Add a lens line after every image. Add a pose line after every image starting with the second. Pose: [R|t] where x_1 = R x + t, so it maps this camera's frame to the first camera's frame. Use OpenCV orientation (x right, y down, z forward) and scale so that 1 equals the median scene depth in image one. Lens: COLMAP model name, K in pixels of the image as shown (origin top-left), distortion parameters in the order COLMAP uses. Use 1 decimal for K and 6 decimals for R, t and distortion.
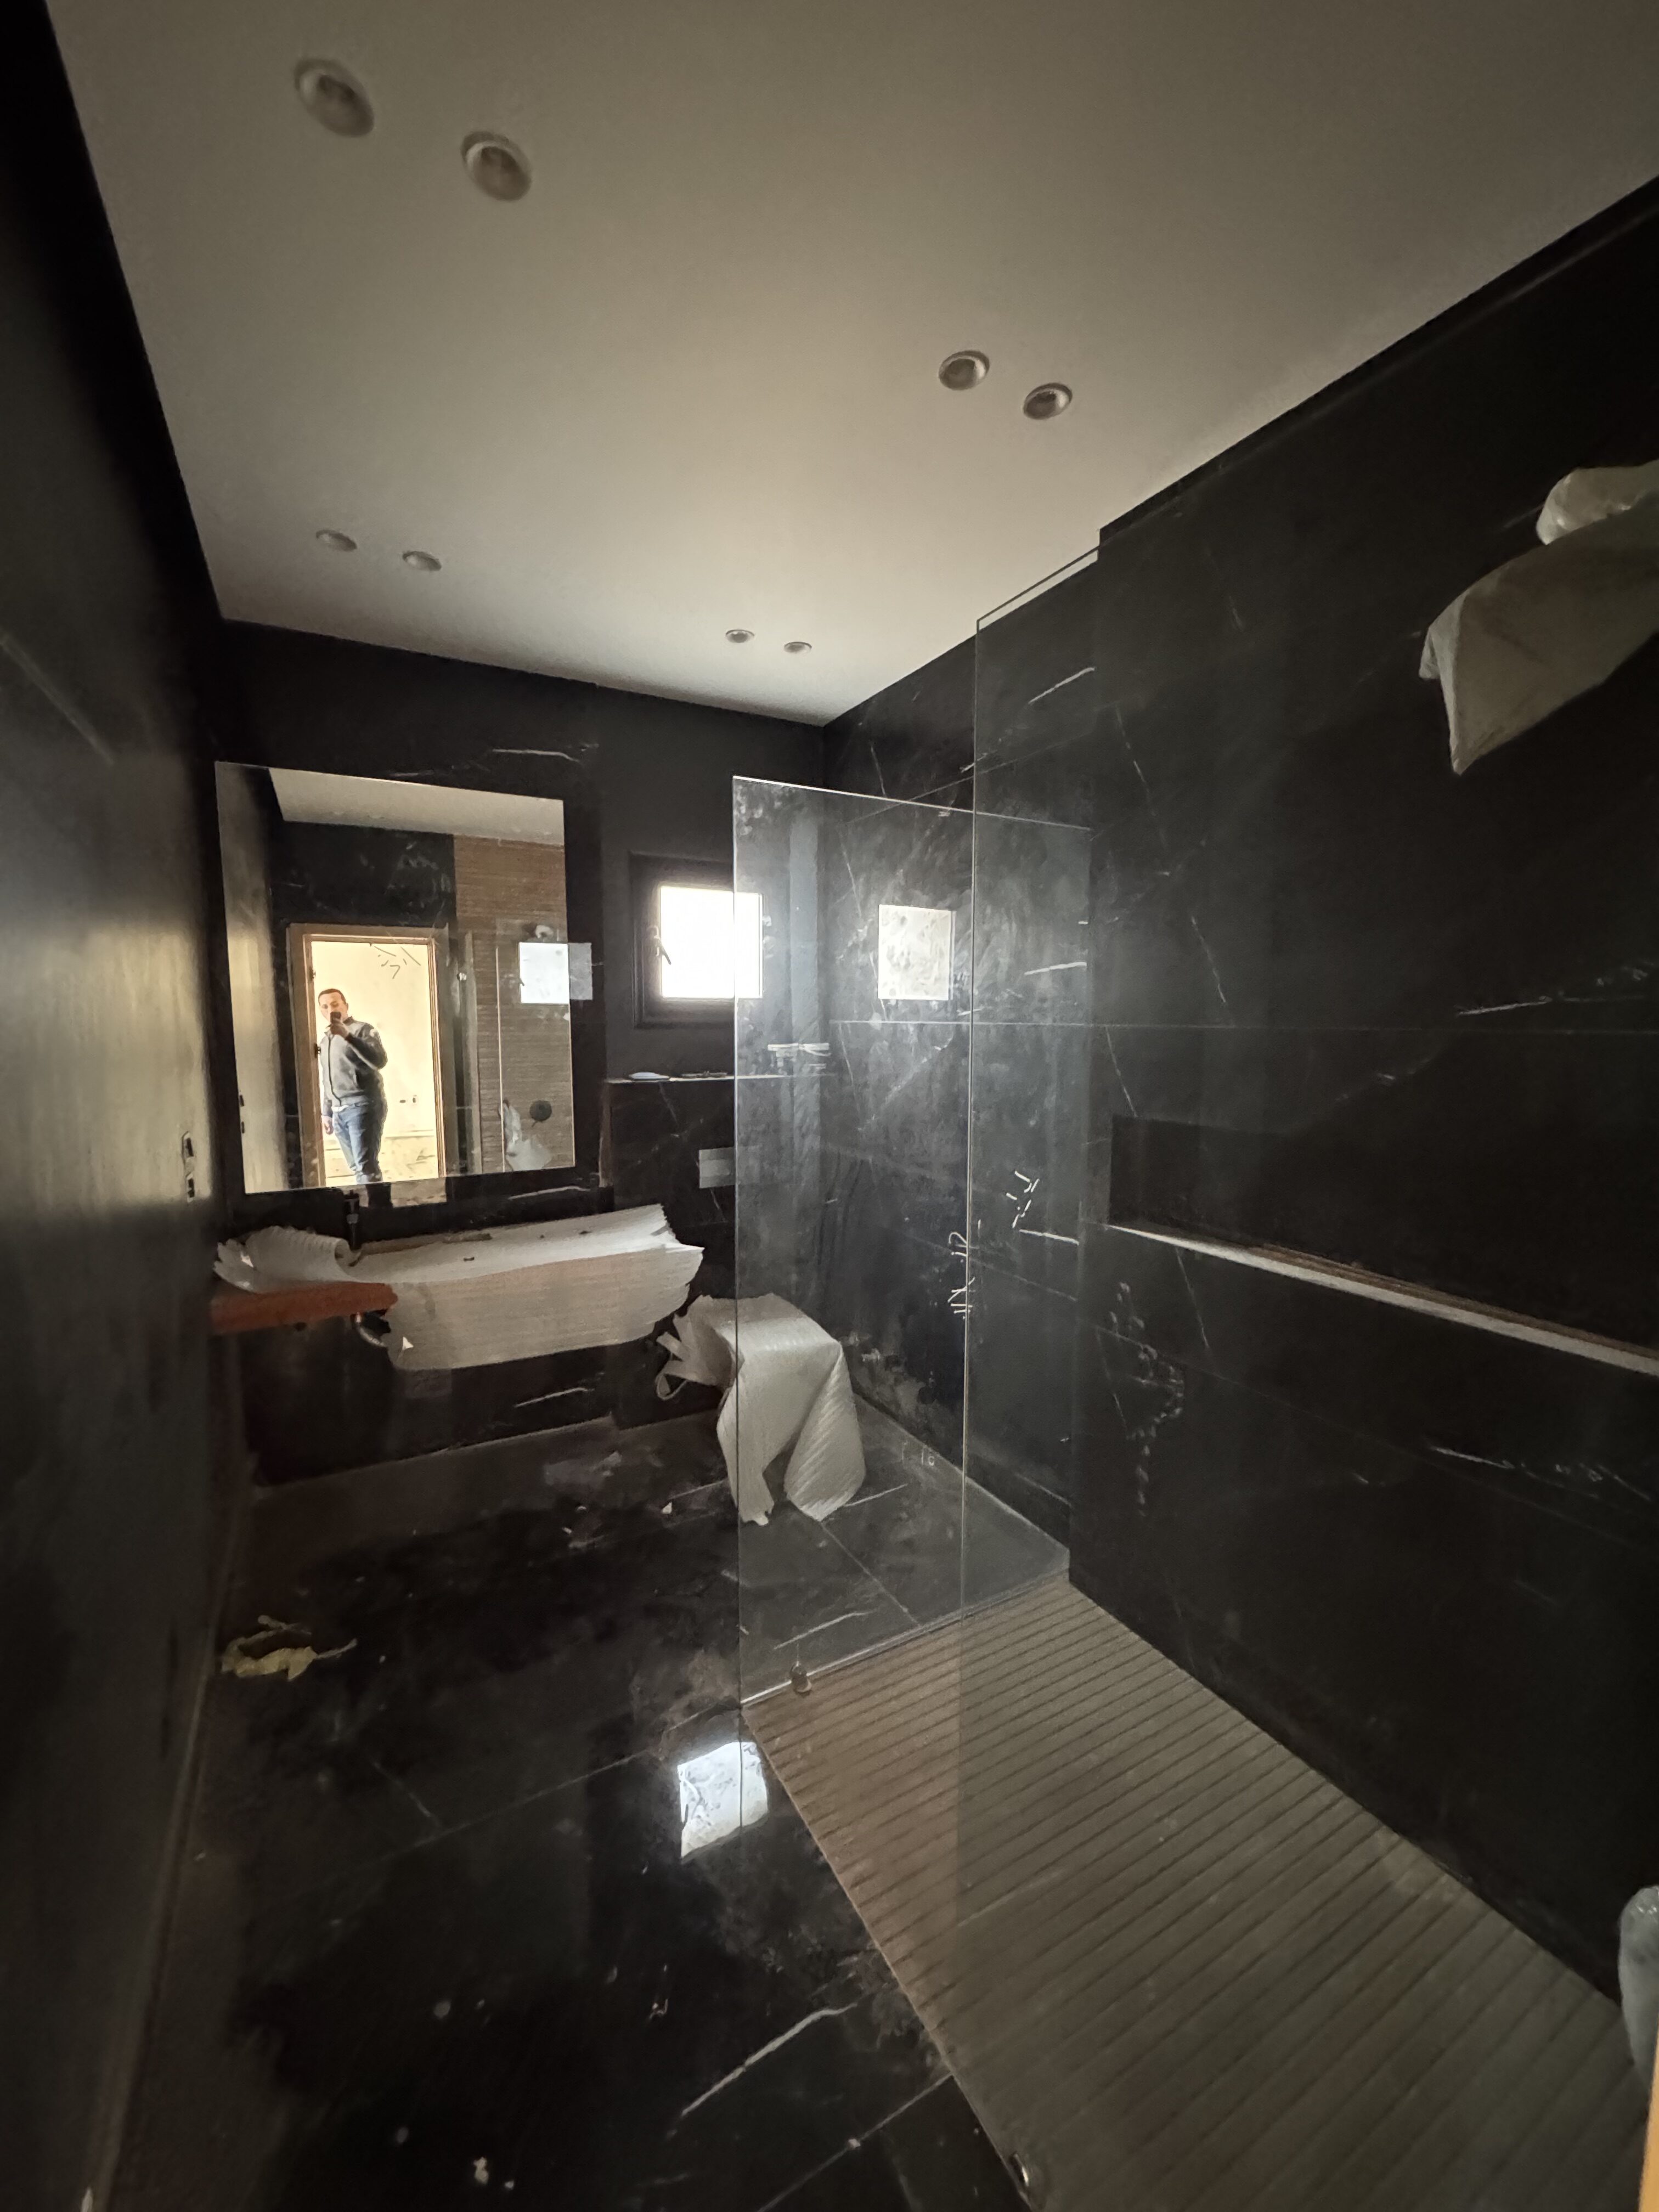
lens RADIAL K [[883.1, 0, 837.2], [0, 883.1, 1113.0], [0, 0, 1]] dist [-0.002821, 0.000617]
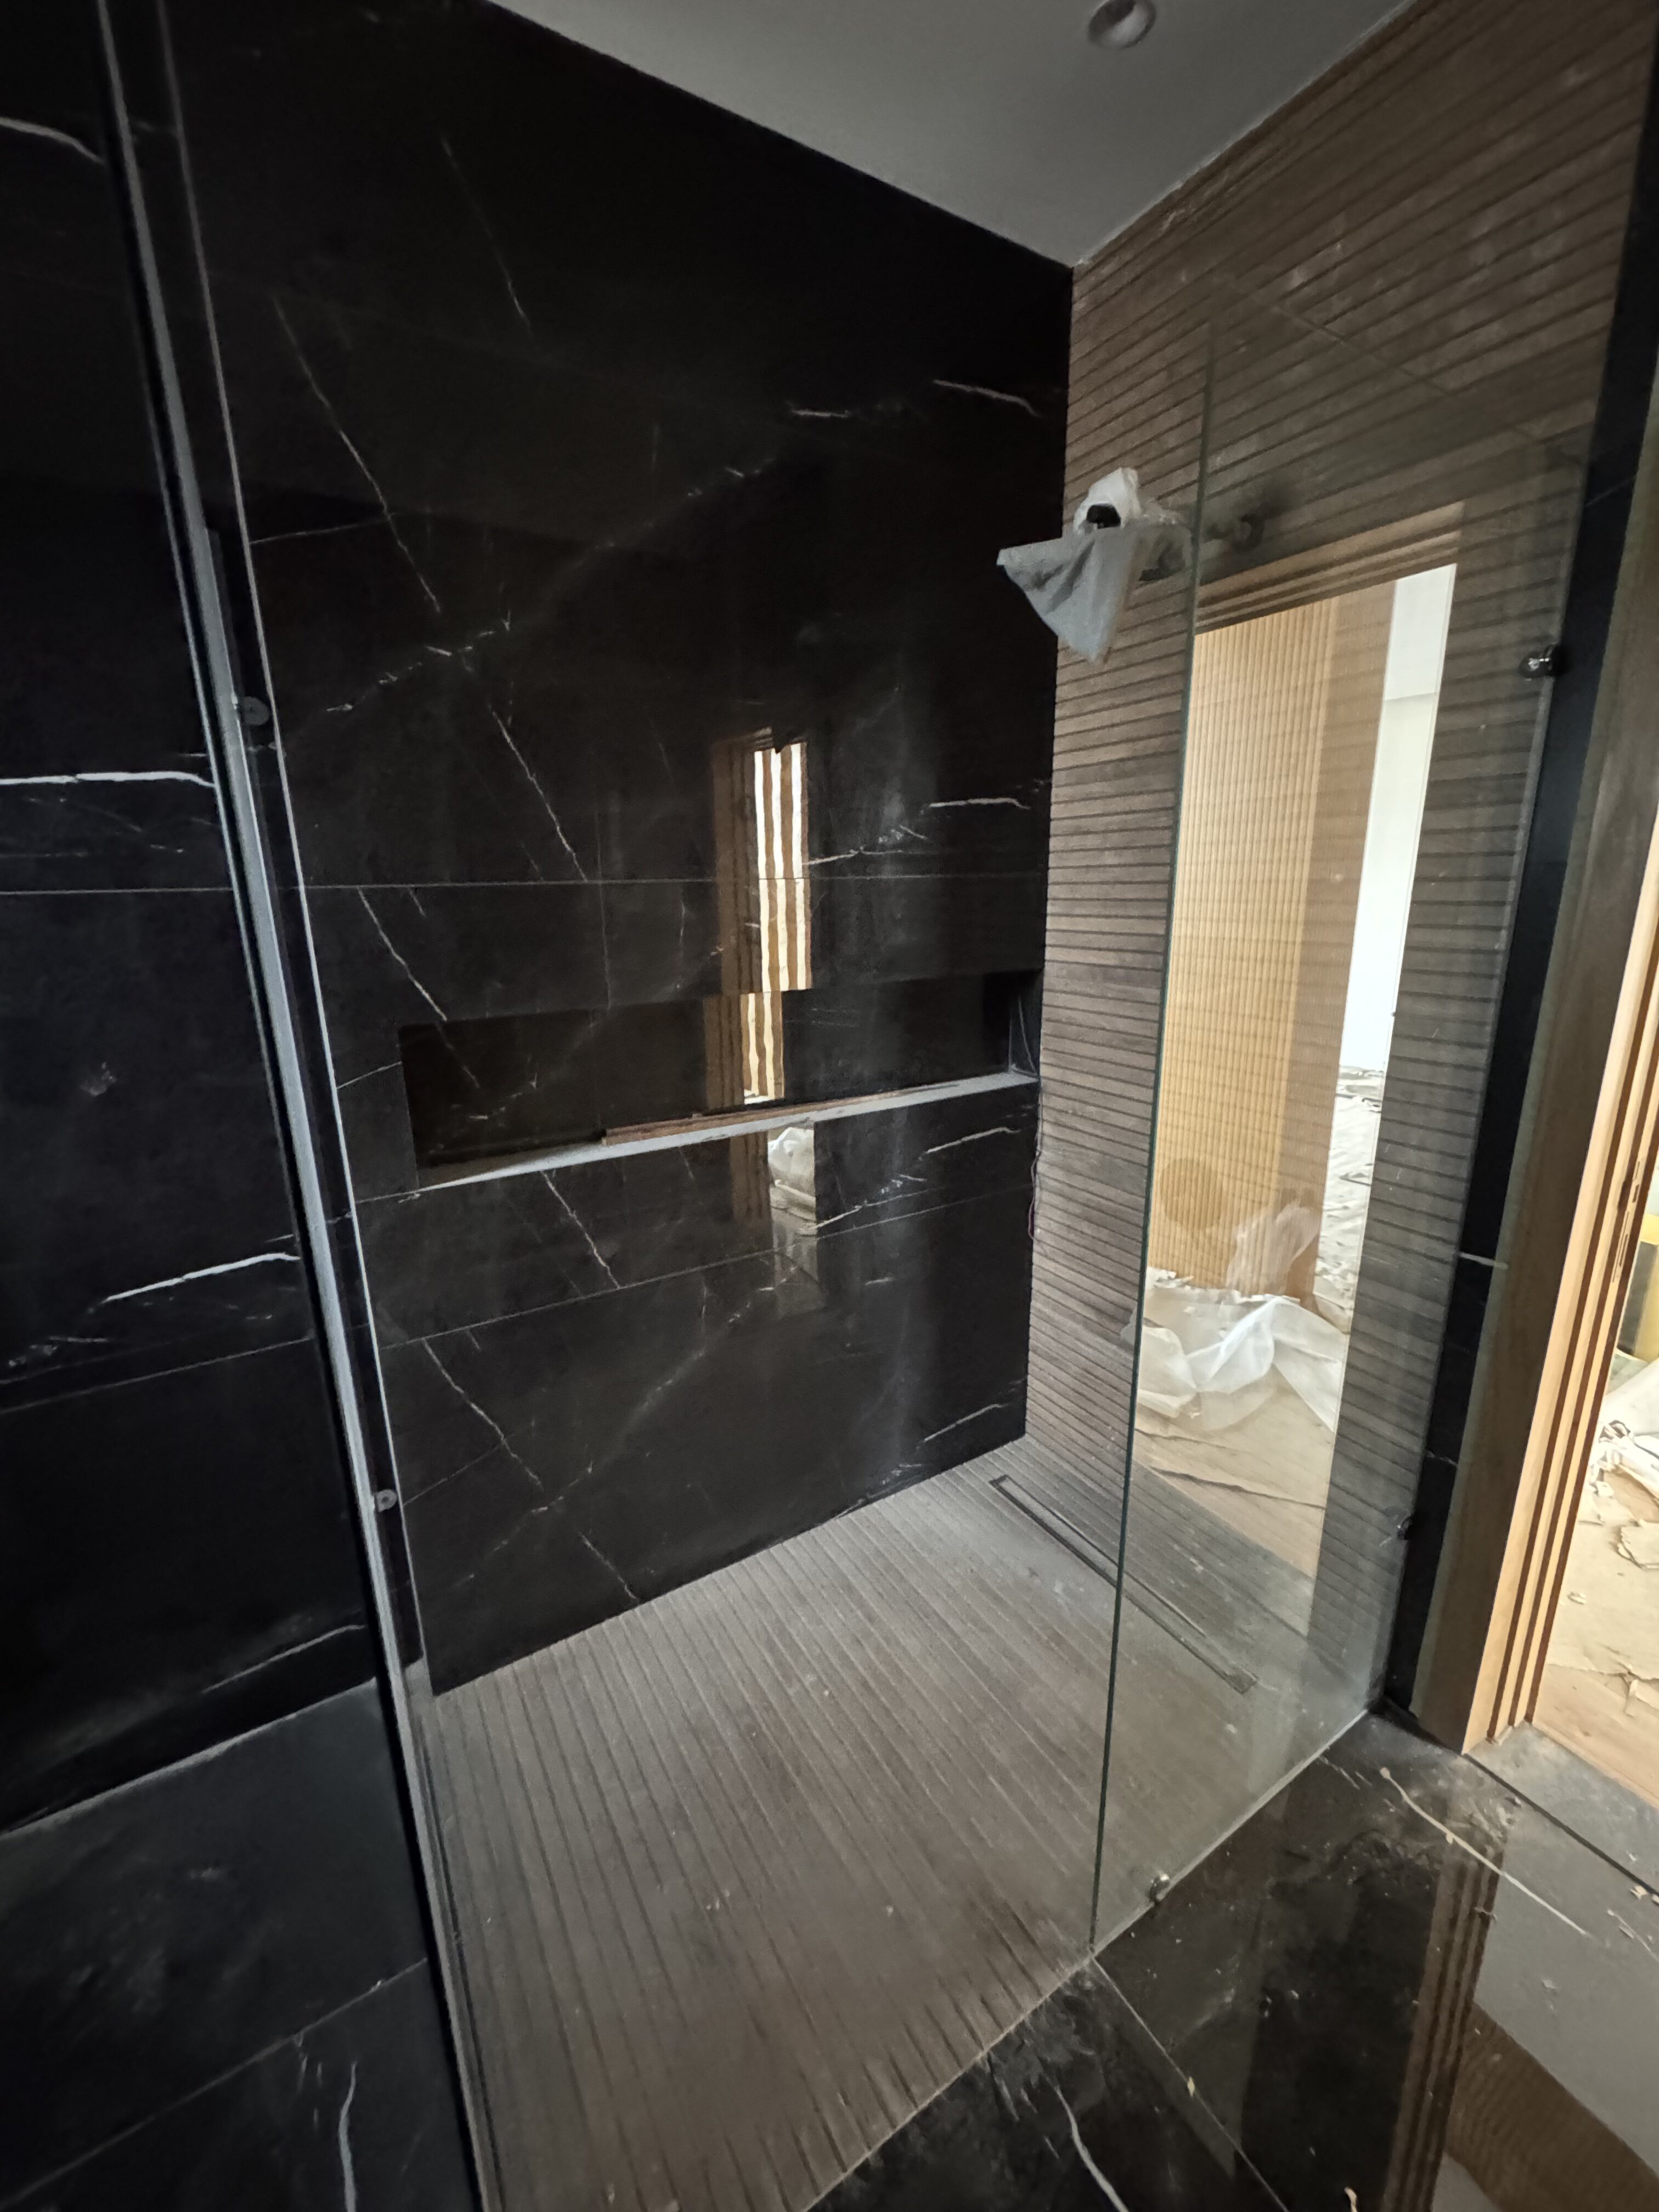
lens RADIAL K [[883.1, 0, 835.7], [0, 883.1, 1094.1], [0, 0, 1]] dist [-0.002821, 0.000617]
pose [[-0.029842, -0.255316, 0.966397, -0.489067], [0.118463, 0.959110, 0.257049, -0.116311], [-0.992510, 0.122153, 0.001624, 0.993179]]
